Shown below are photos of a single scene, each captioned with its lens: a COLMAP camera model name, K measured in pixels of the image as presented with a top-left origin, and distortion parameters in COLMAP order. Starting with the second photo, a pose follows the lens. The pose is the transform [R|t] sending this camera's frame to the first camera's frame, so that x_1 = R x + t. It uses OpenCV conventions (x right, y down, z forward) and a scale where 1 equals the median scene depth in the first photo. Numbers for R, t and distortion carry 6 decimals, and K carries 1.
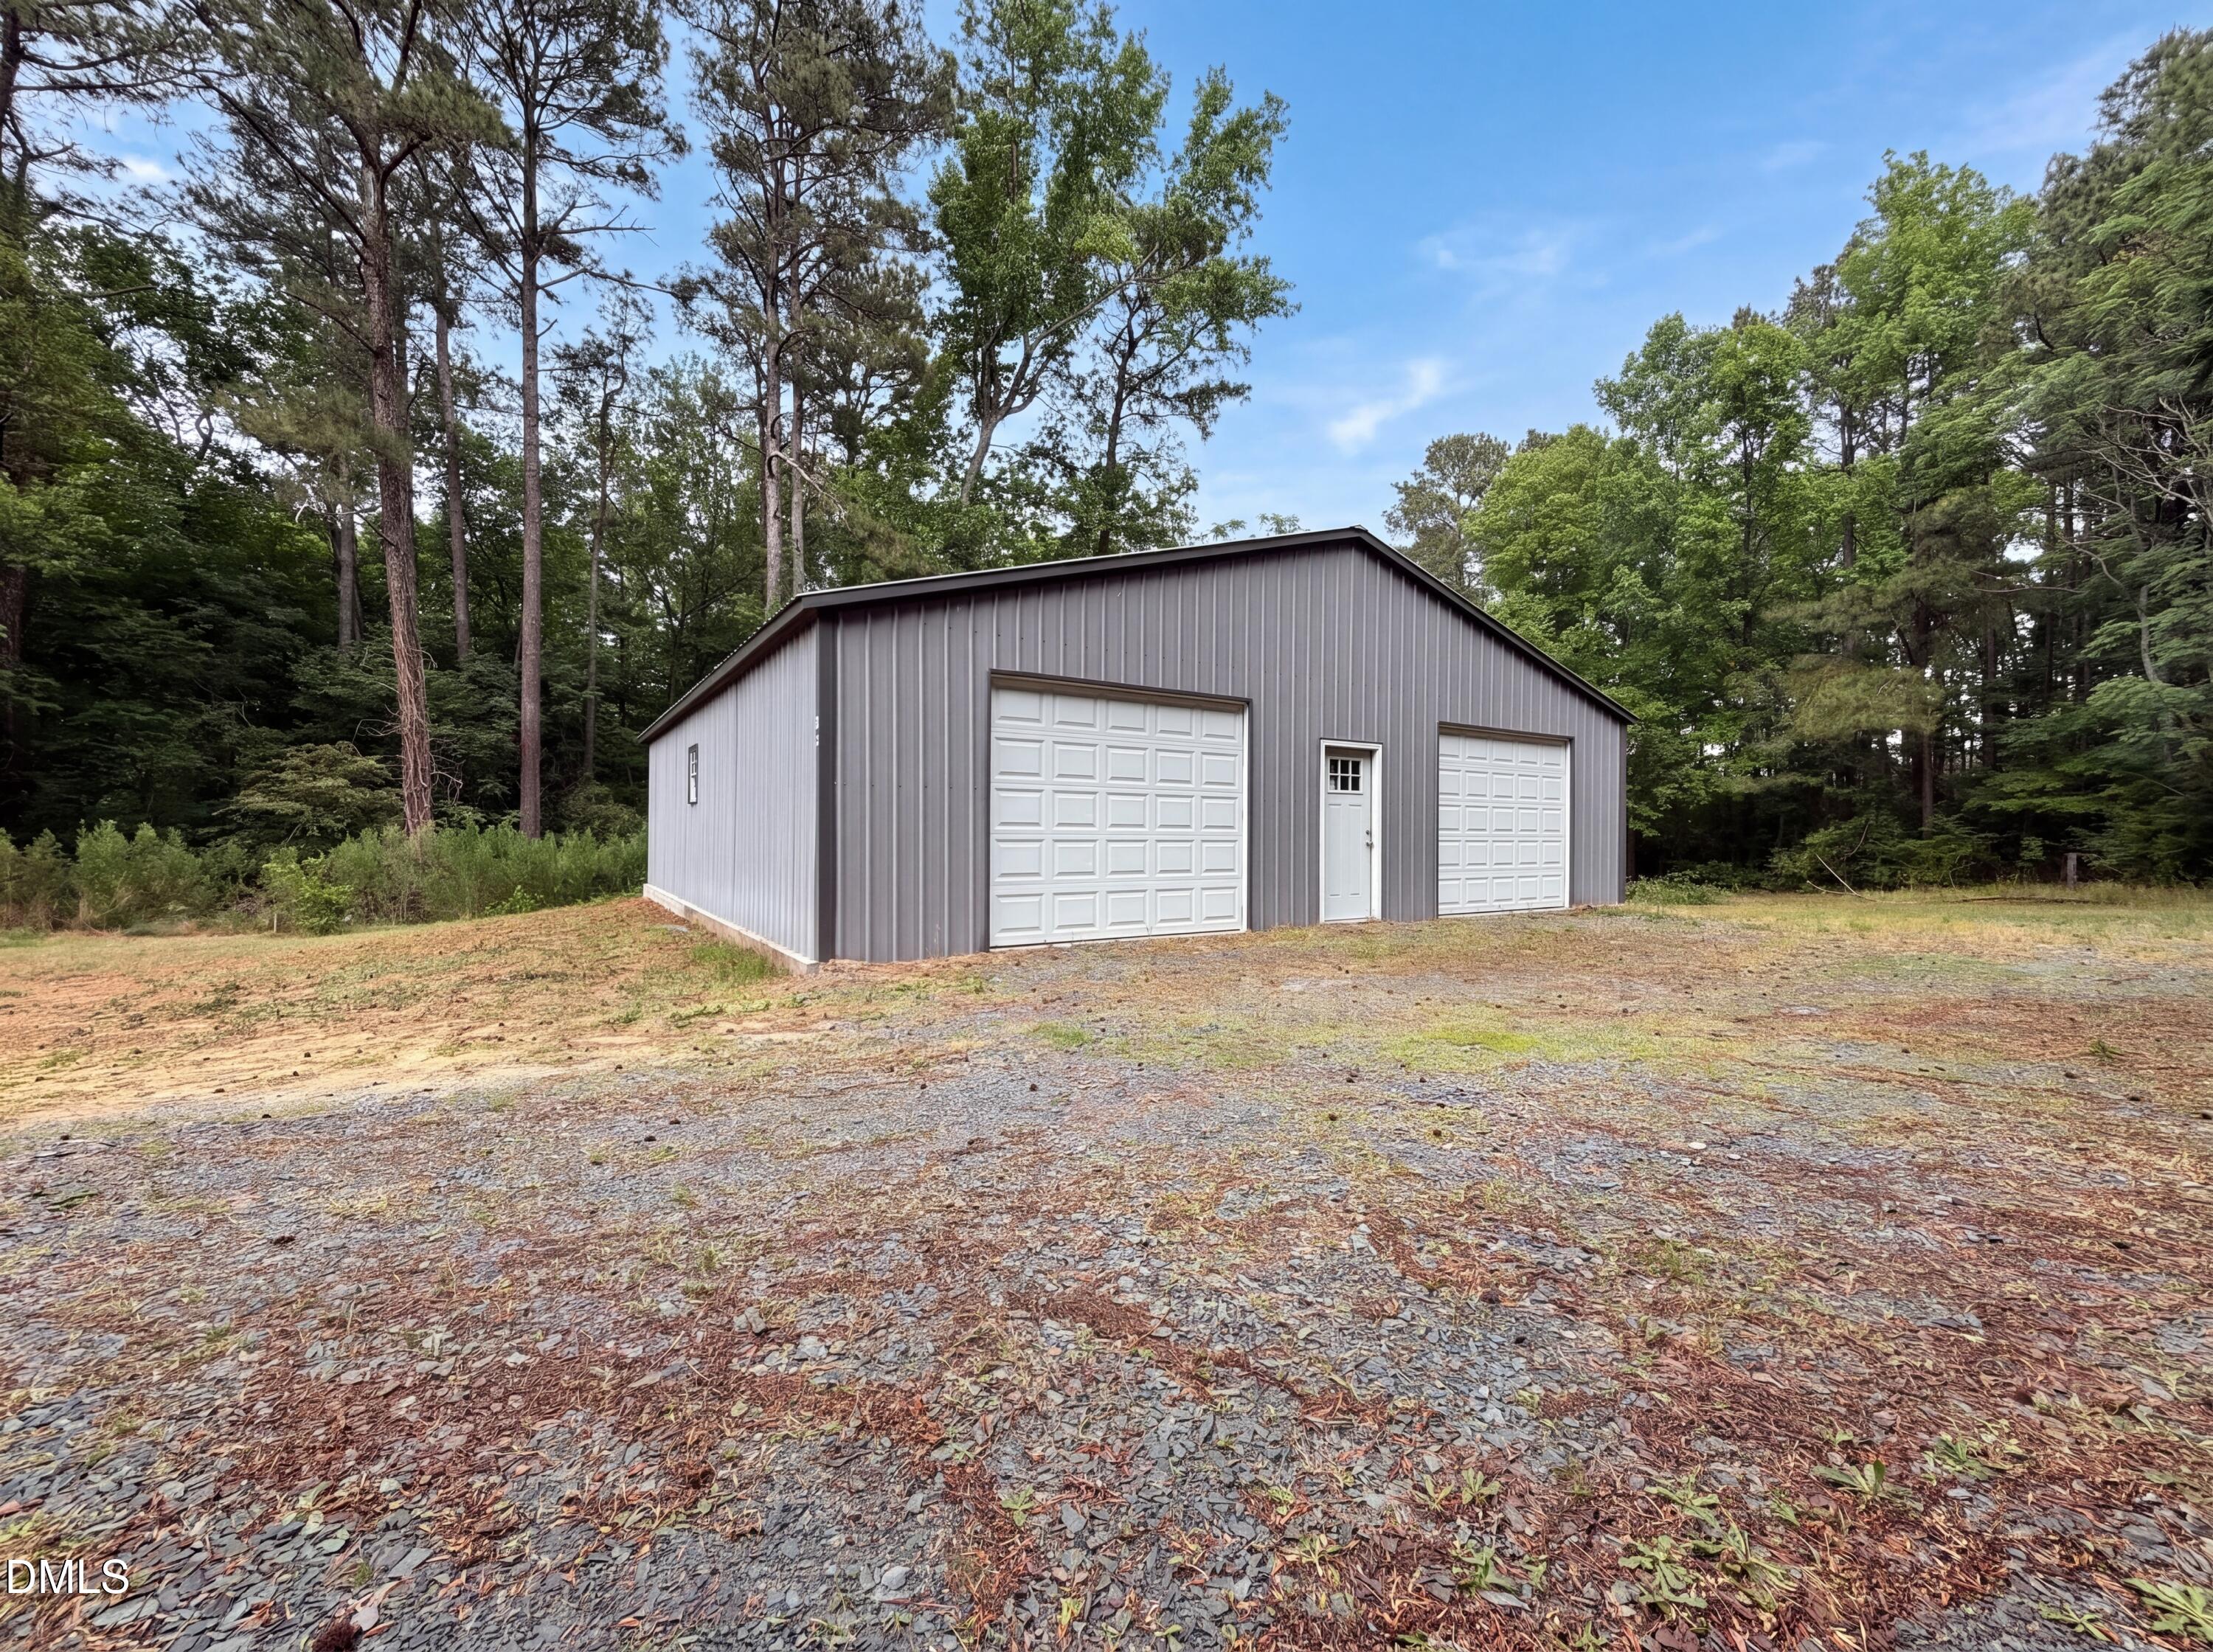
lens RADIAL K [[884.4, 0, 1106.5], [0, 884.4, 826.0], [0, 0, 1]] dist [0.000026, 0.000195]
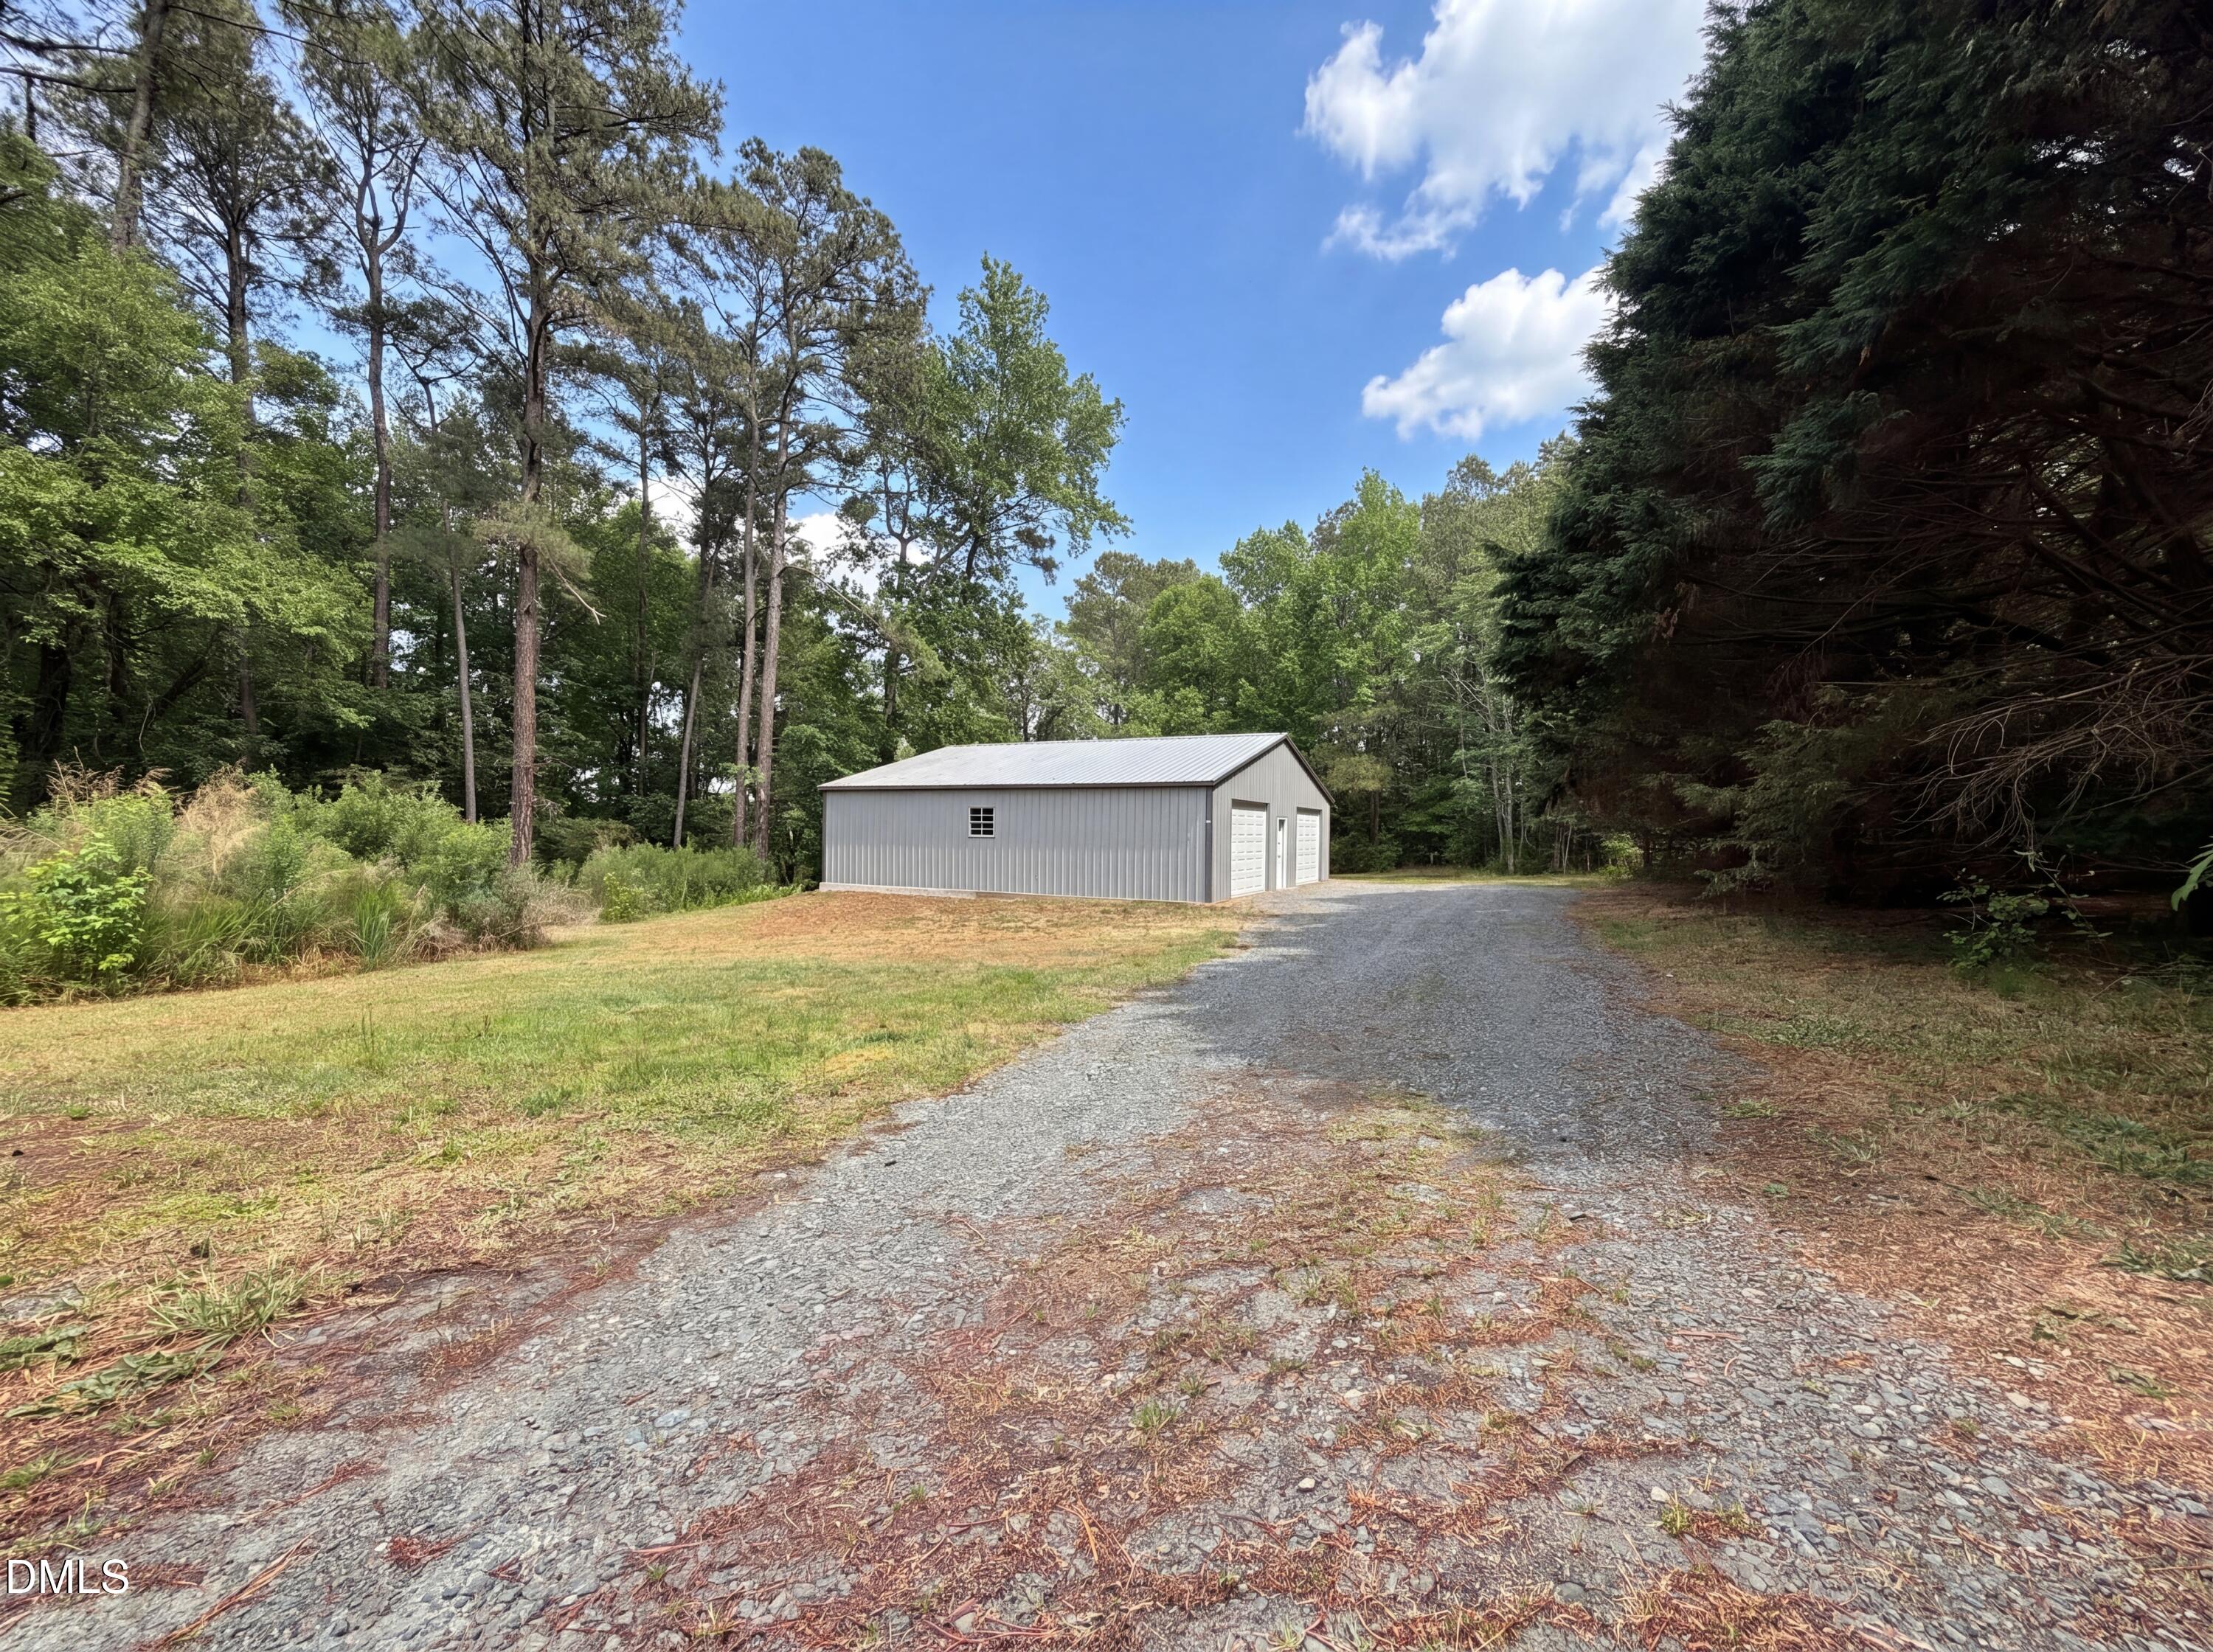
lens RADIAL K [[884.4, 0, 1106.5], [0, 884.4, 826.0], [0, 0, 1]] dist [0.000026, 0.000195]
pose [[0.869783, 0.010959, 0.493314, -0.576936], [-0.013775, 0.999903, 0.002075, -0.027787], [-0.493243, -0.008600, 0.869849, -0.392574]]
